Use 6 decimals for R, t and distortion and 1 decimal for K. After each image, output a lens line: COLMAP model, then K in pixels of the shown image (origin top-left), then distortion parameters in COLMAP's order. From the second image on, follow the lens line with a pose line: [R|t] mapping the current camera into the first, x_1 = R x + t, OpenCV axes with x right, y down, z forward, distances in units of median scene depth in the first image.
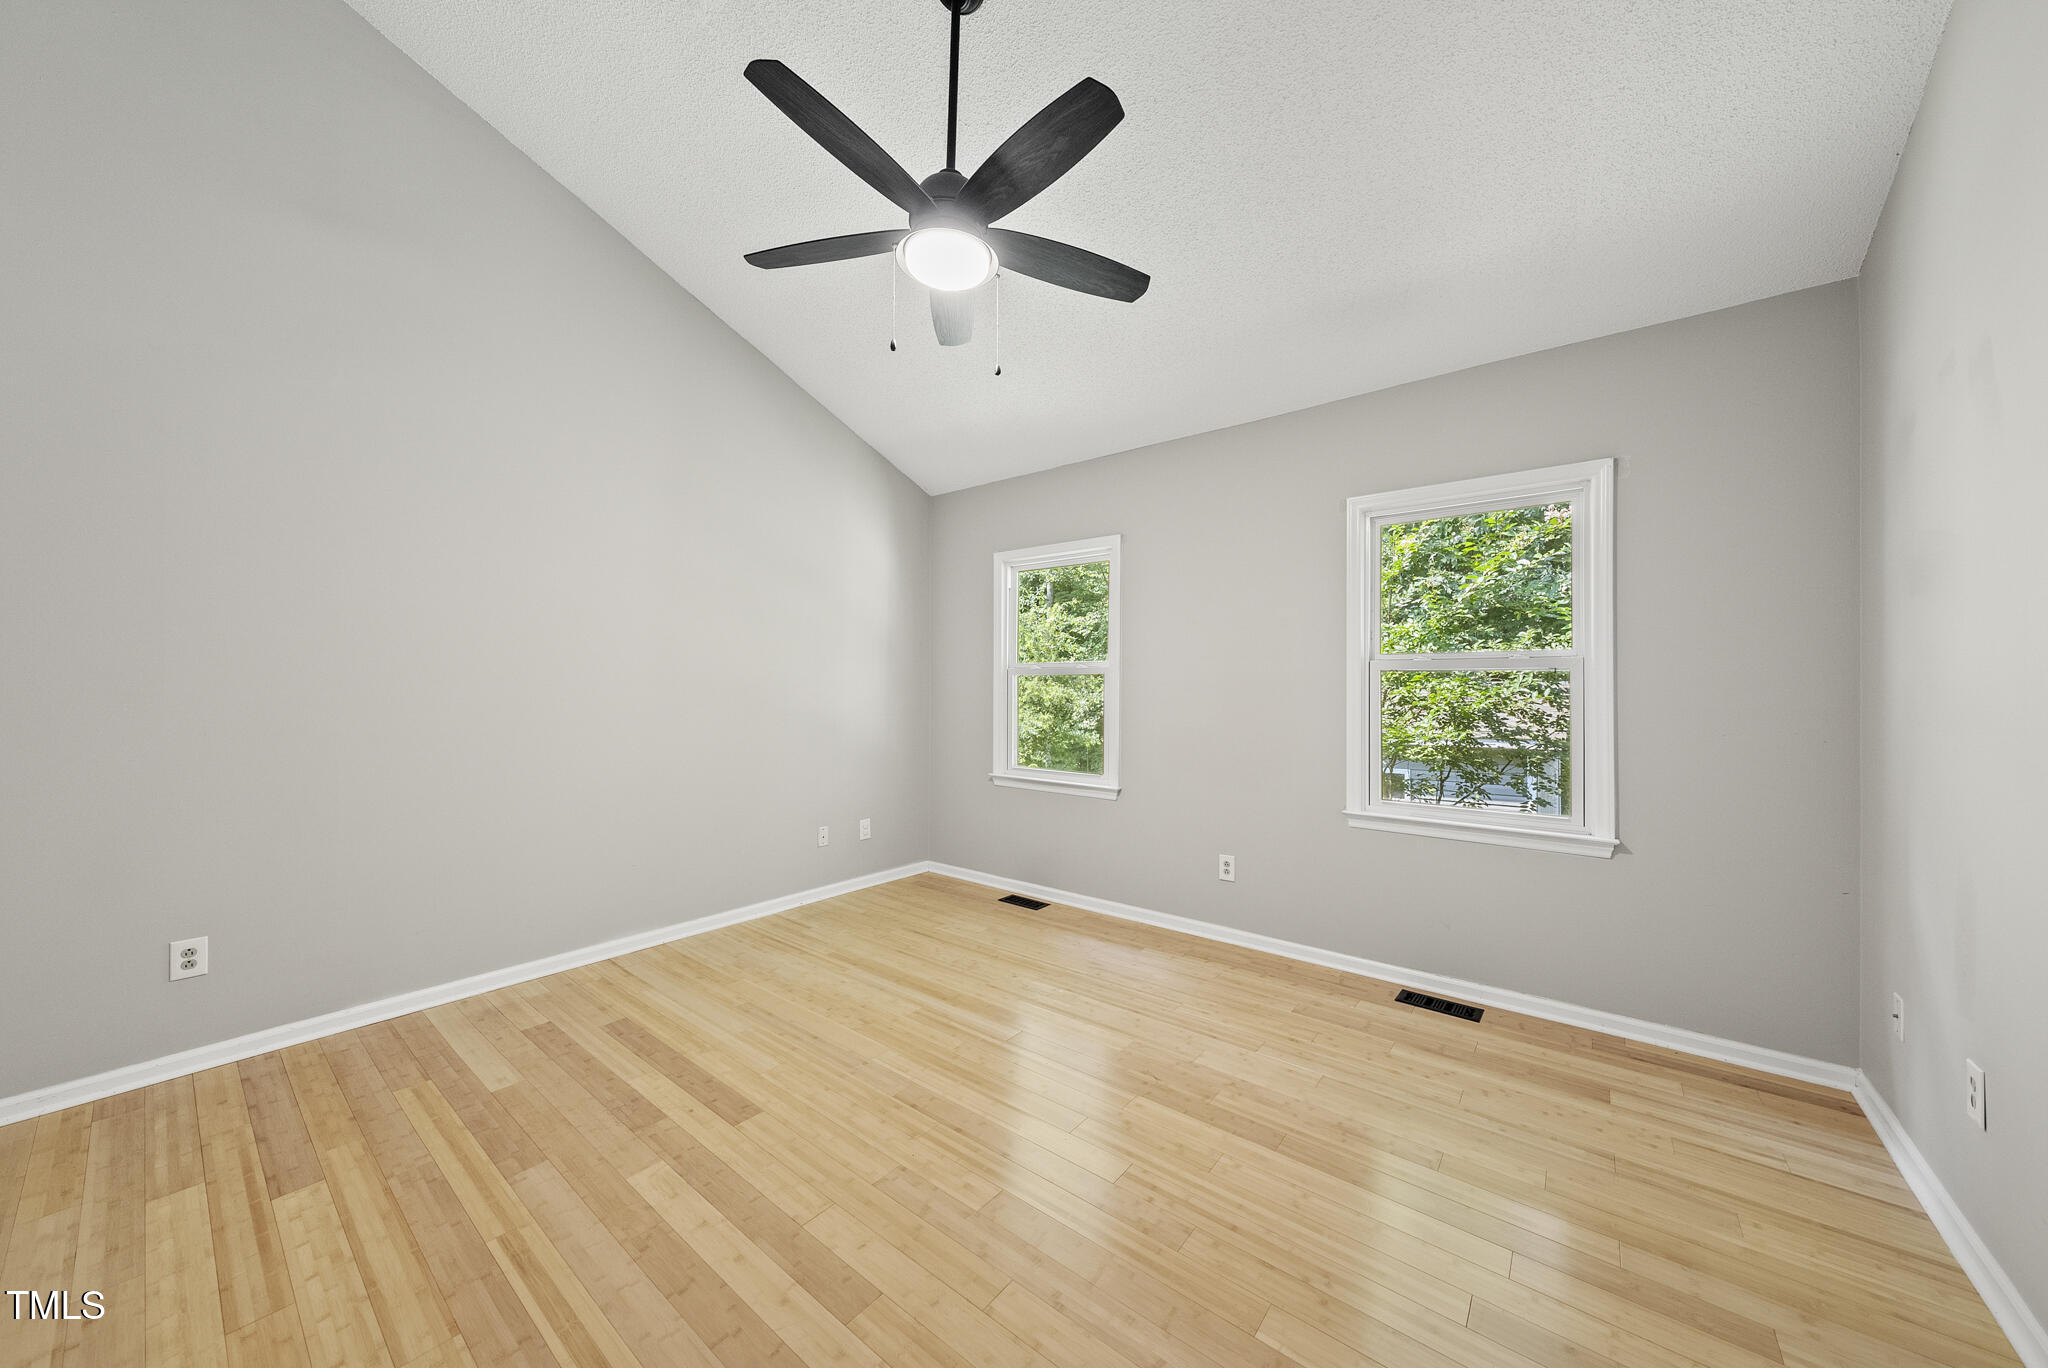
lens RADIAL K [[720.8, 0, 1027.2], [0, 720.8, 682.0], [0, 0, 1]] dist [-0.001600, 0.000078]
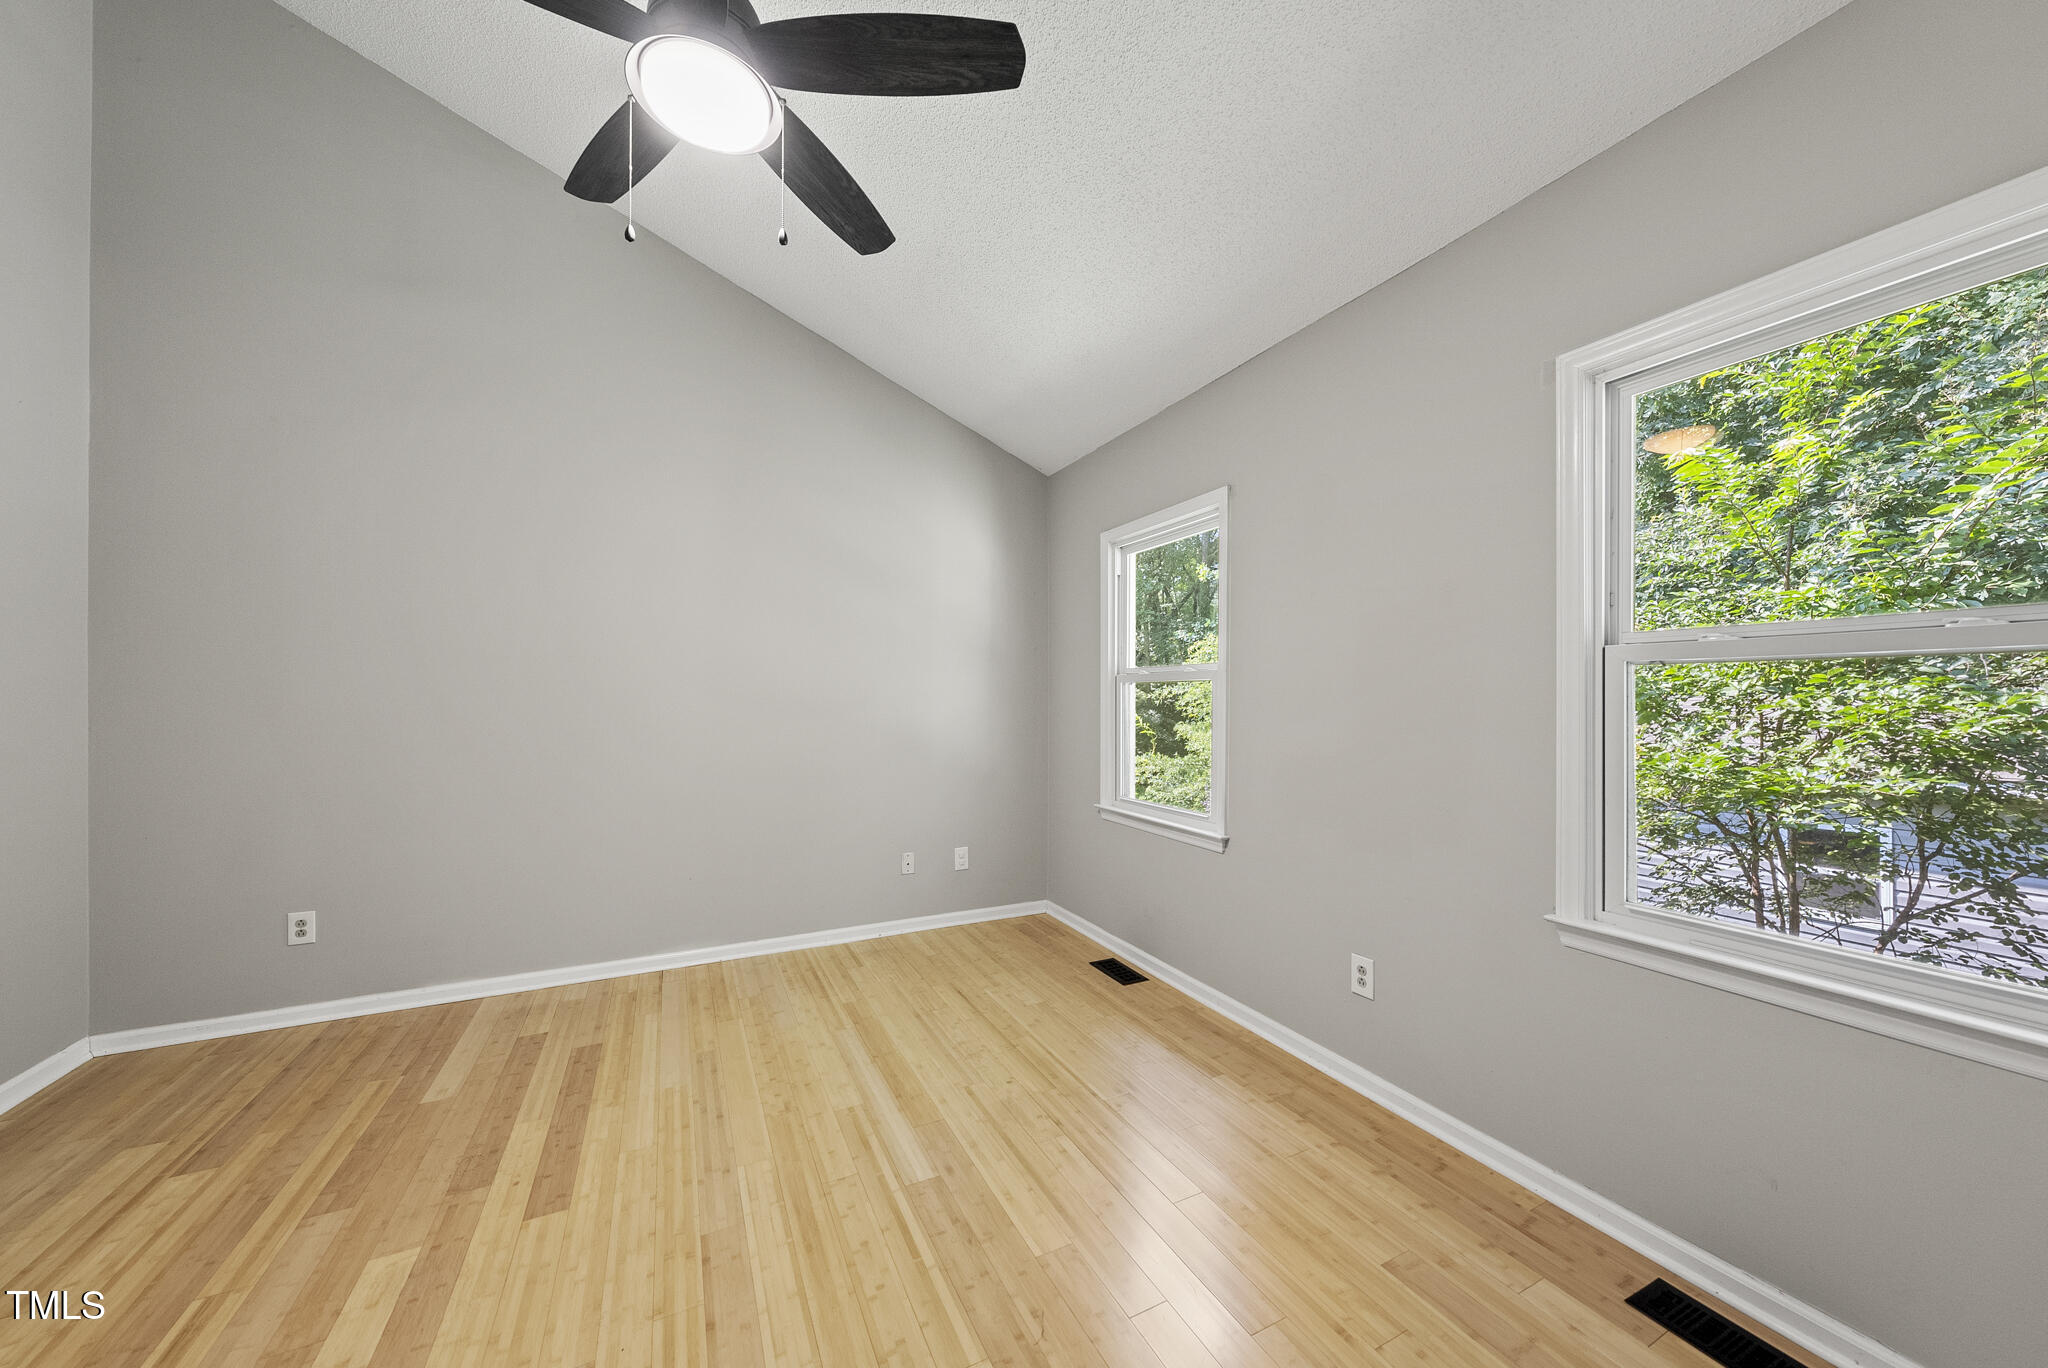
lens RADIAL K [[720.8, 0, 1021.6], [0, 720.8, 696.2], [0, 0, 1]] dist [-0.001600, 0.000078]
pose [[0.903673, -0.005005, -0.428194, 0.345376], [0.006277, 0.999979, 0.001558, 0.005058], [0.428178, -0.004096, 0.903685, 0.355014]]
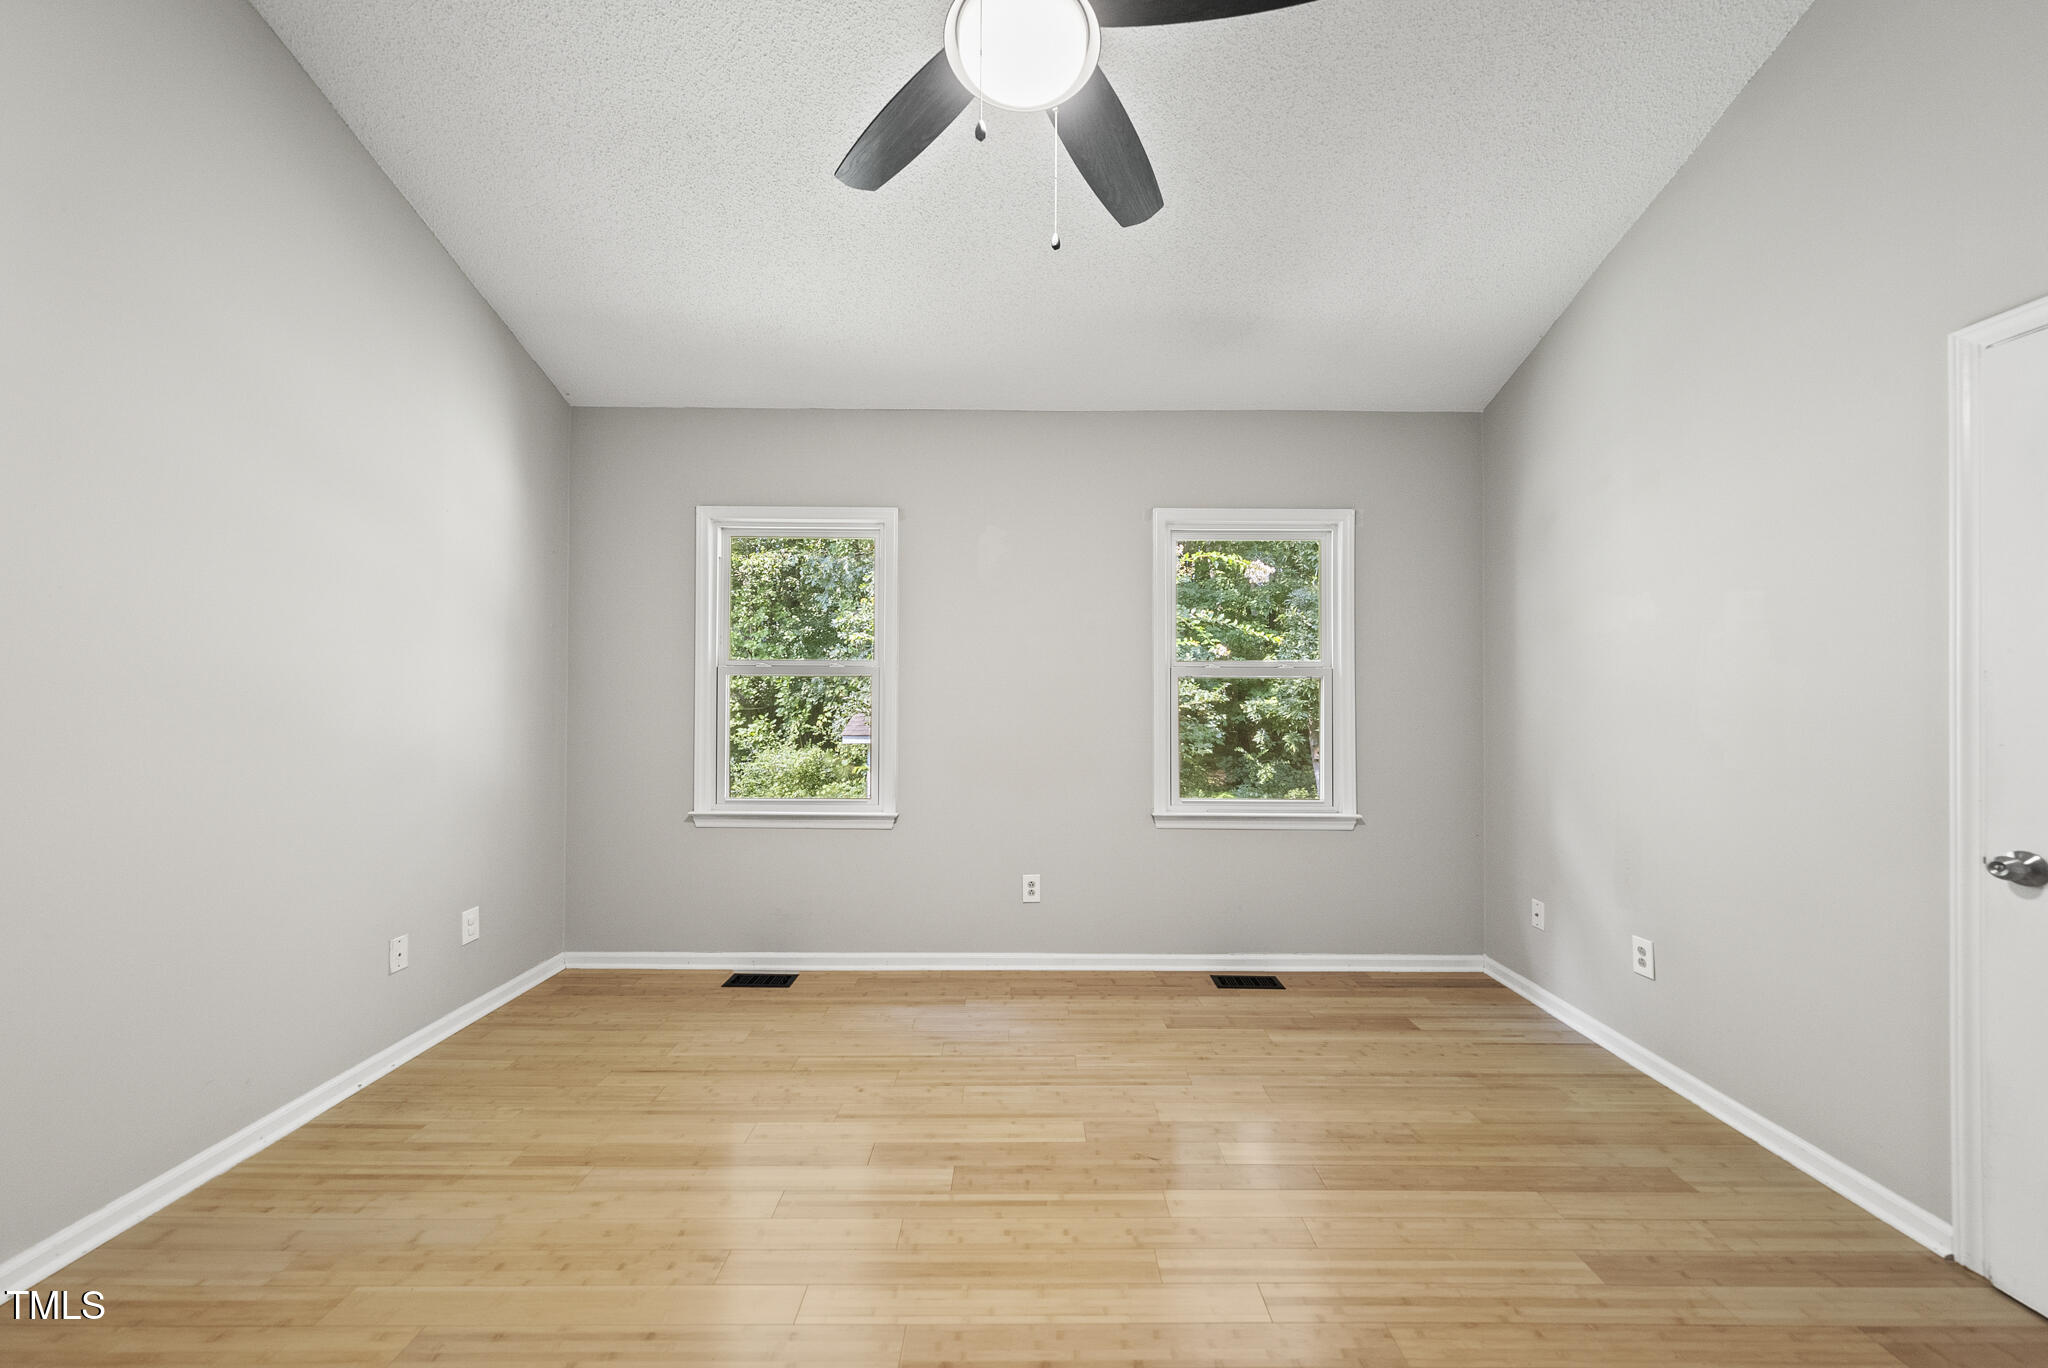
lens RADIAL K [[720.8, 0, 1036.2], [0, 720.8, 682.0], [0, 0, 1]] dist [-0.001600, 0.000078]
pose [[0.772925, 0.008233, 0.634444, -0.375678], [-0.006248, 0.999966, -0.005363, -0.001022], [-0.634467, 0.000181, 0.772950, 0.353046]]
